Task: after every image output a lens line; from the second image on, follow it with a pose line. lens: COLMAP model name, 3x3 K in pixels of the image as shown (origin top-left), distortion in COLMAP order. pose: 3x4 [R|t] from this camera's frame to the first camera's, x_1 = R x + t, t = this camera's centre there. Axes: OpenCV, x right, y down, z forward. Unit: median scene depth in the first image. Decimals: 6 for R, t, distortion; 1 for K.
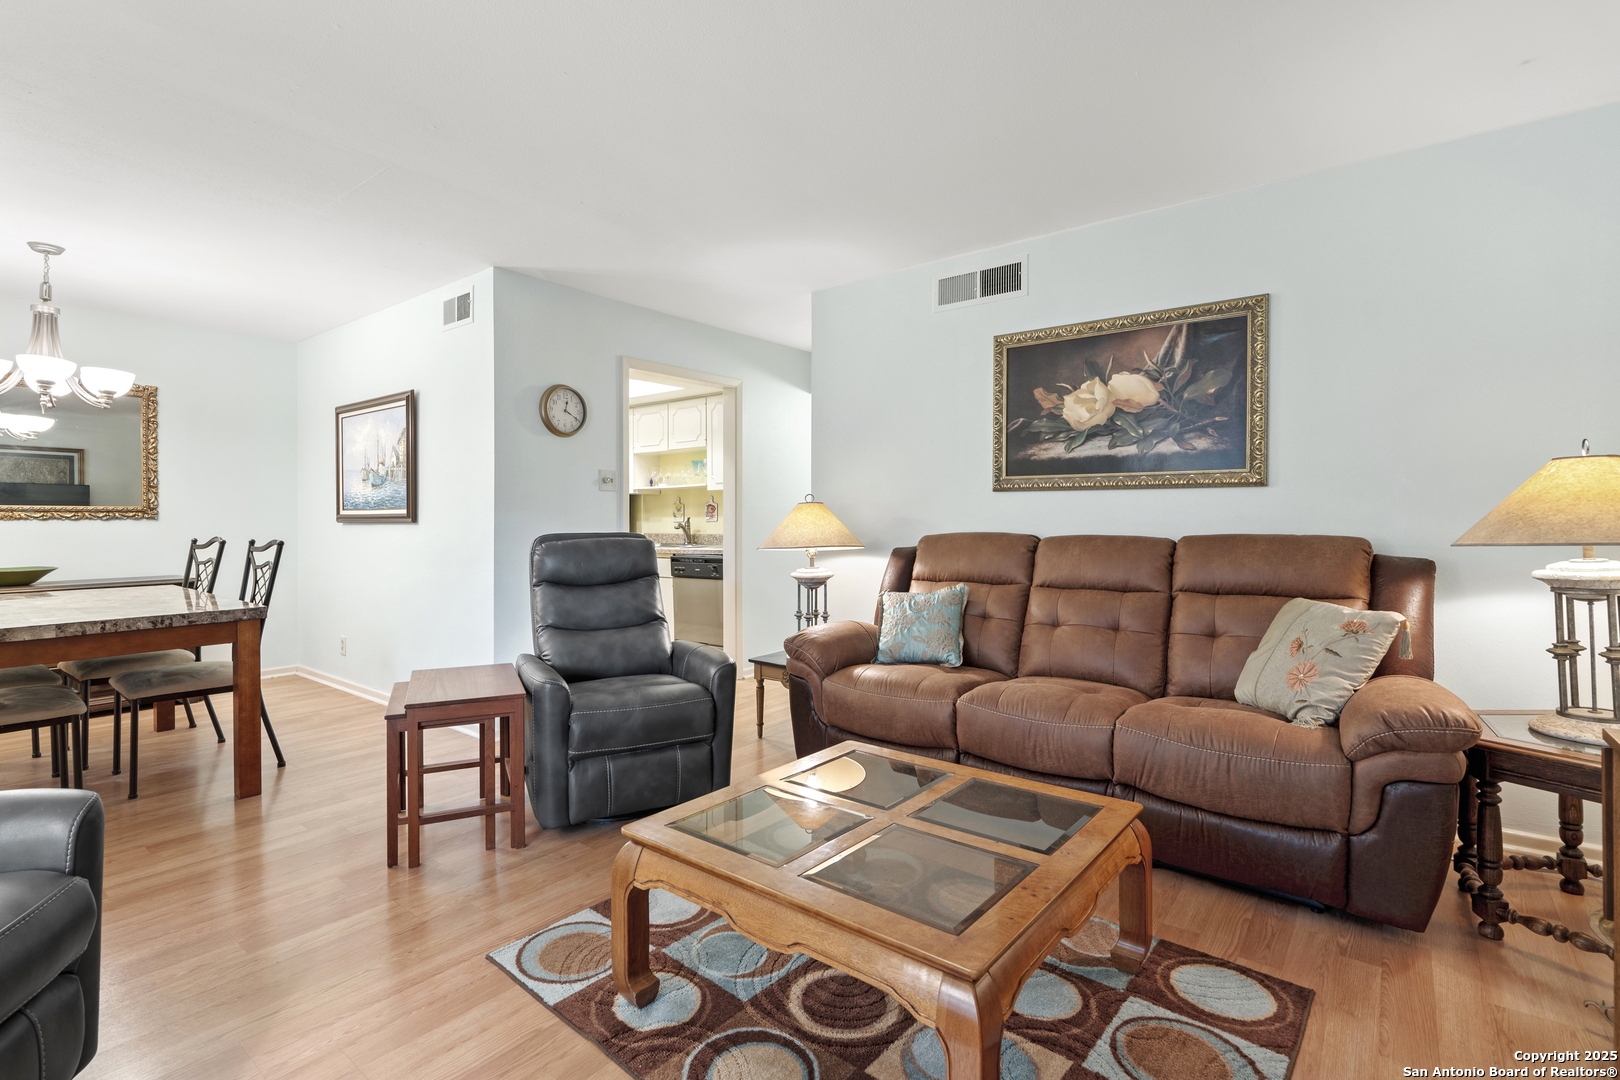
lens RADIAL K [[762.0, 0, 808.4], [0, 762.0, 516.2], [0, 0, 1]] dist [-0.002561, -0.000726]
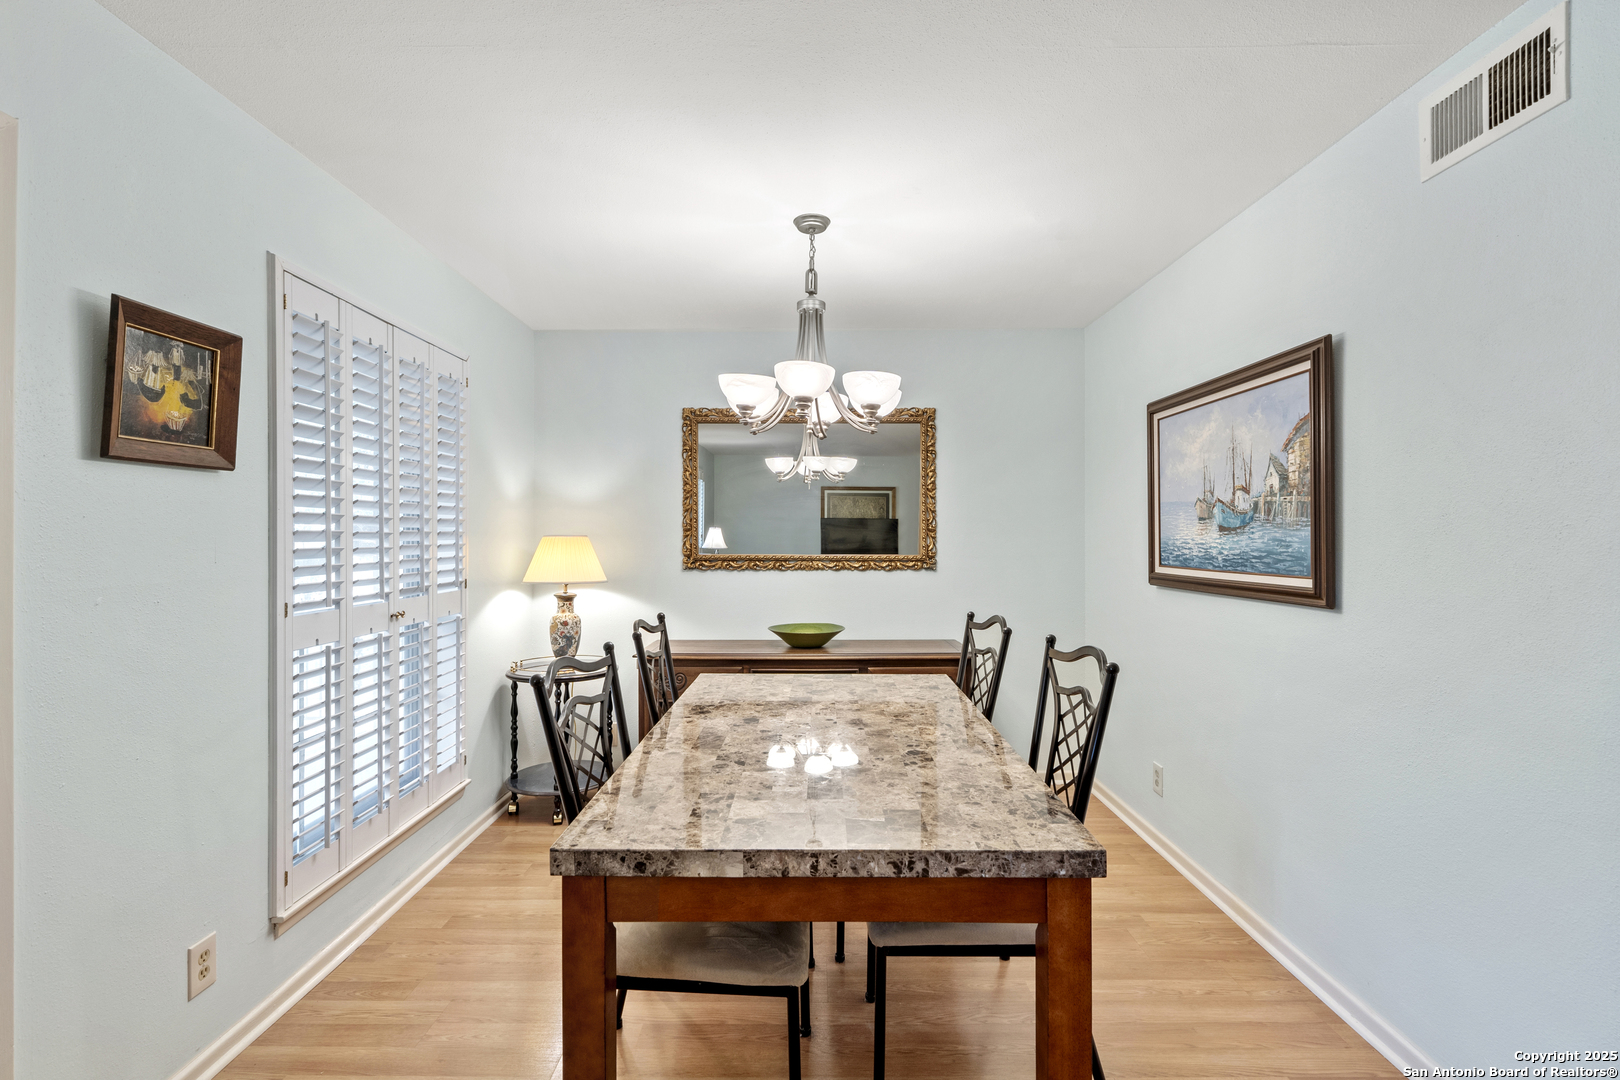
lens RADIAL K [[762.0, 0, 809.6], [0, 762.0, 537.5], [0, 0, 1]] dist [-0.002561, -0.000726]
pose [[0.628228, 0.001971, -0.778027, -0.348783], [0.000601, 0.999995, 0.003019, -0.038455], [0.778029, -0.002364, 0.628224, 0.435949]]
